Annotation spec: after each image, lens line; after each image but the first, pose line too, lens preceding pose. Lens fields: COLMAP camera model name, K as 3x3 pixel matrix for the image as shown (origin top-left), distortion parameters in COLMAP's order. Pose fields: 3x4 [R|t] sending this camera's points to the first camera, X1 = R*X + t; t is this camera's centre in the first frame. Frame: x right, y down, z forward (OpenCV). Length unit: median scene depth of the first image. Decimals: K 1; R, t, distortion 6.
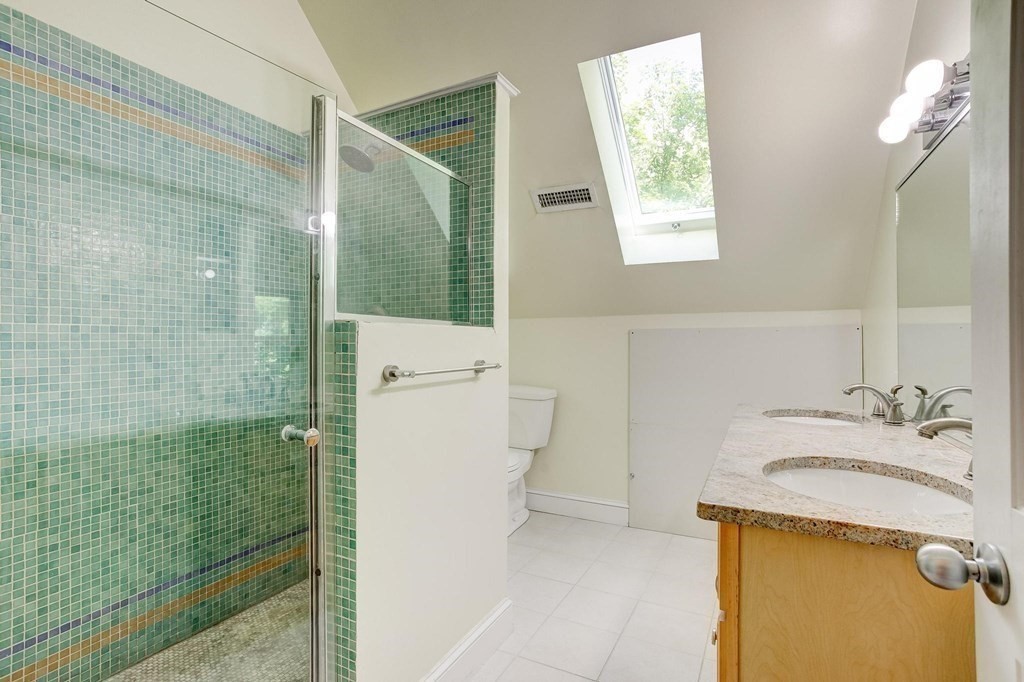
lens RADIAL K [[493.1, 0, 514.6], [0, 493.1, 343.9], [0, 0, 1]] dist [-0.066356, 0.043049]
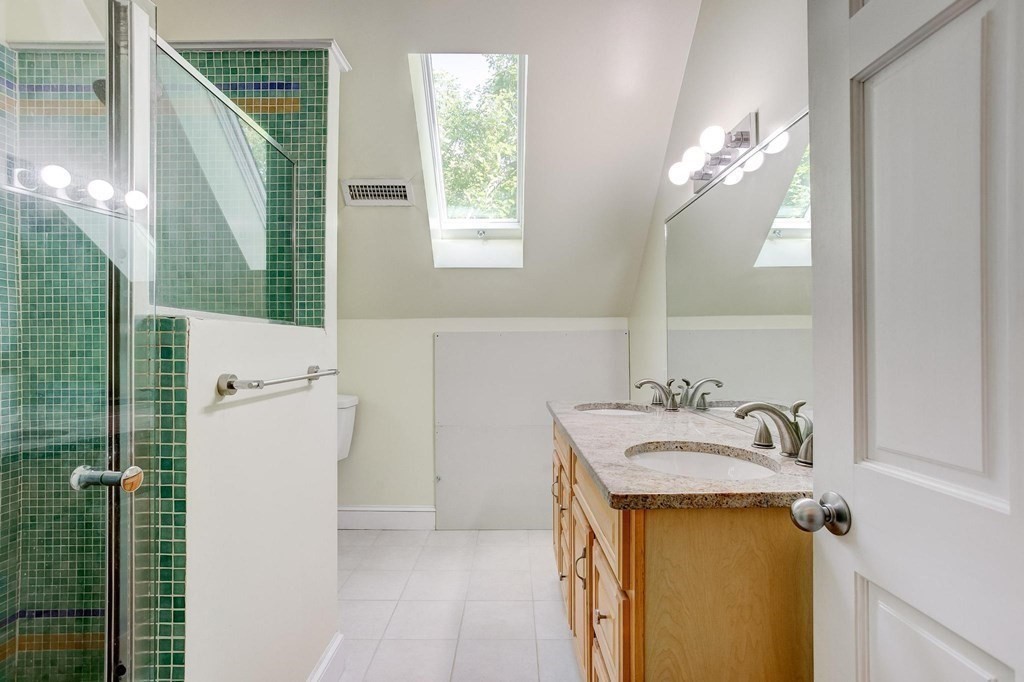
lens RADIAL K [[490.5, 0, 506.4], [0, 490.5, 345.7], [0, 0, 1]] dist [-0.055719, 0.033074]
pose [[0.887101, -0.003126, 0.461564, -0.154536], [0.004840, 0.999985, -0.002530, 0.001206], [-0.461549, 0.004478, 0.887103, 0.077859]]
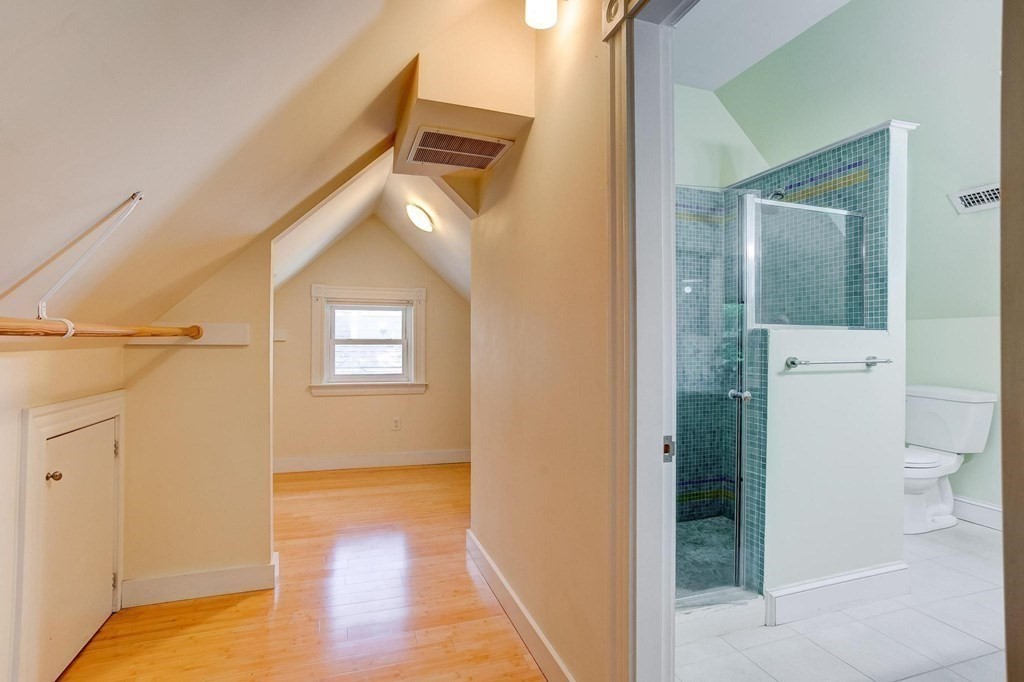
lens RADIAL K [[512.6, 0, 487.7], [0, 512.6, 342.1], [0, 0, 1]] dist [-0.036221, 0.025420]
pose [[0.697695, 0.001142, -0.716394, 0.163377], [-0.004344, 0.999987, -0.002636, 0.003530], [0.716381, 0.004951, 0.697691, -0.582718]]
